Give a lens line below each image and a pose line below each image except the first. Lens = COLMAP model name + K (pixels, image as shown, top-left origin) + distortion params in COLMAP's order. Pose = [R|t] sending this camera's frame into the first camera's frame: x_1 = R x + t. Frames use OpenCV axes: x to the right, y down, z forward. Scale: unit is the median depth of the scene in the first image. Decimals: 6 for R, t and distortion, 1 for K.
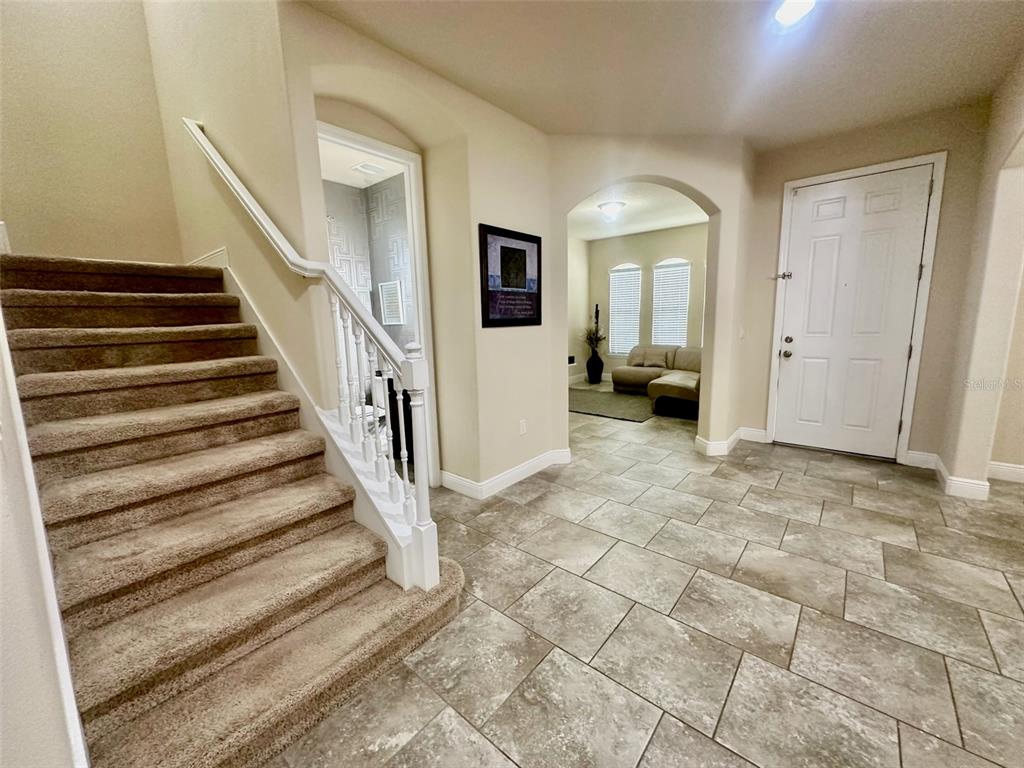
lens RADIAL K [[407.2, 0, 509.7], [0, 407.2, 383.6], [0, 0, 1]] dist [-0.003394, 0.000391]
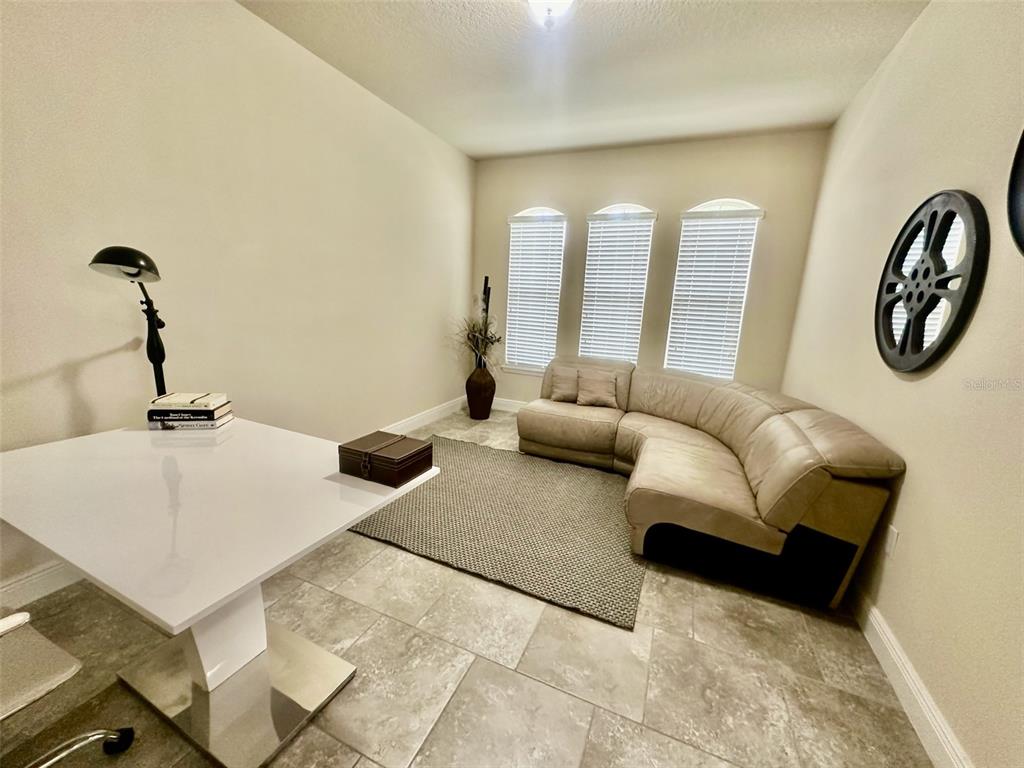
lens RADIAL K [[407.2, 0, 507.3], [0, 407.2, 384.7], [0, 0, 1]] dist [-0.003394, 0.000391]
pose [[0.955459, 0.009761, 0.294961, 0.081312], [-0.024420, 0.998640, 0.046055, -0.076074], [-0.294111, -0.051206, 0.954399, 0.466331]]
